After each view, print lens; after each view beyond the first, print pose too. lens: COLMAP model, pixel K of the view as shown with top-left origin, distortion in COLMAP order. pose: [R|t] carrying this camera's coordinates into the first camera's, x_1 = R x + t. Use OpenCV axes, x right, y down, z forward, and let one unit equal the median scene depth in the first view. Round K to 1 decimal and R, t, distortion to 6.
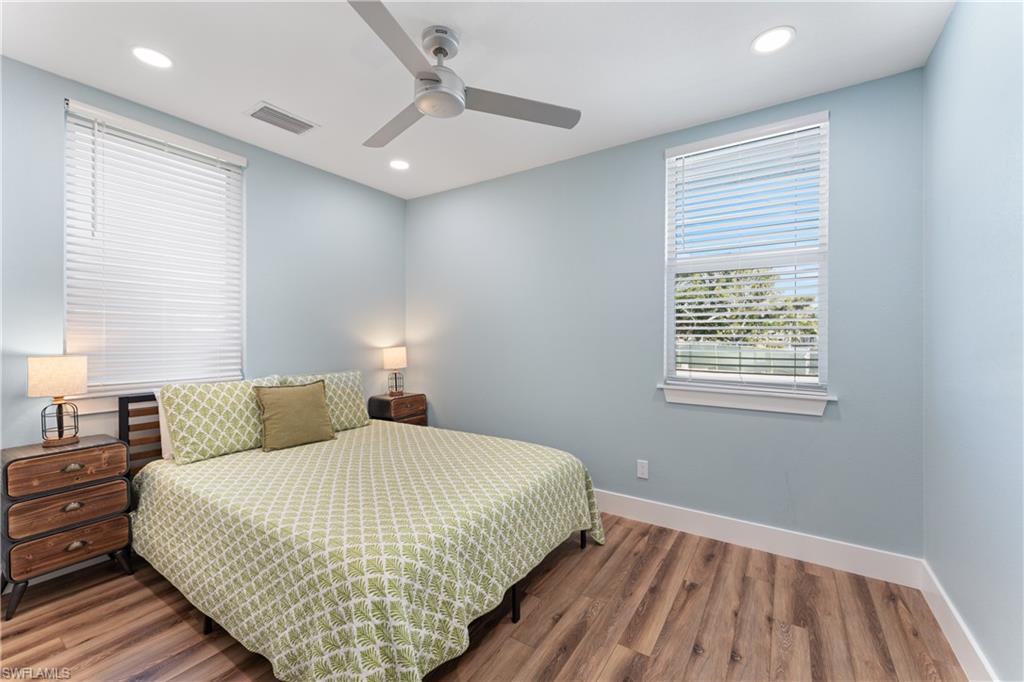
lens RADIAL K [[409.9, 0, 517.2], [0, 409.9, 339.1], [0, 0, 1]] dist [-0.001000, -0.000179]
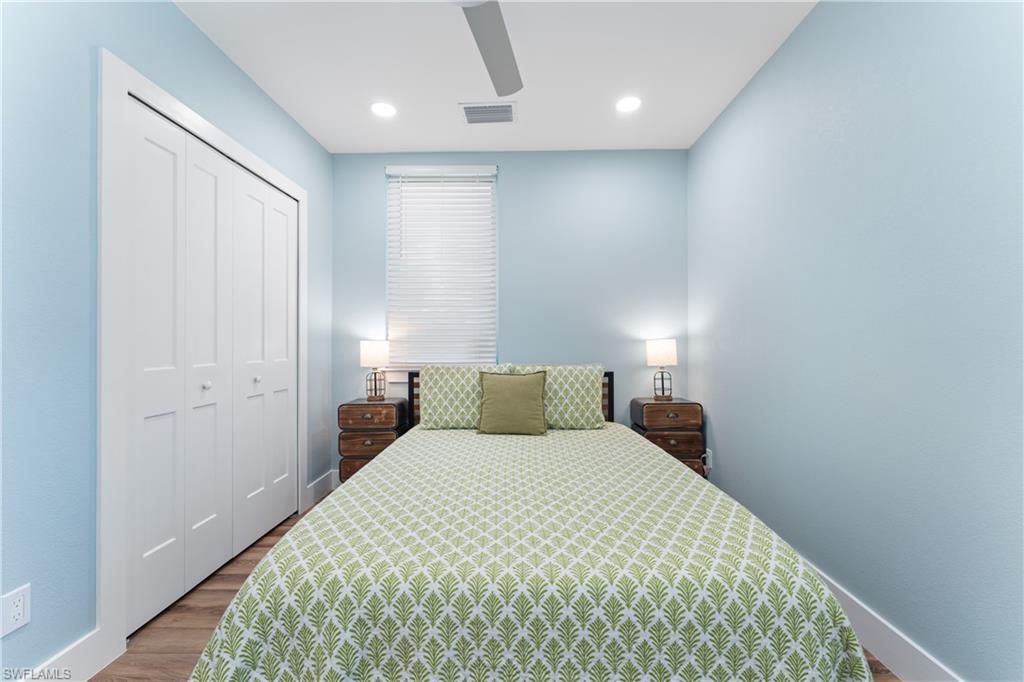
lens RADIAL K [[409.9, 0, 513.5], [0, 409.9, 342.3], [0, 0, 1]] dist [-0.001000, -0.000179]
pose [[0.535079, -0.006993, -0.844773, 0.318900], [-0.000021, 0.999966, -0.008291, 0.047134], [0.844802, 0.004454, 0.535061, 0.493566]]
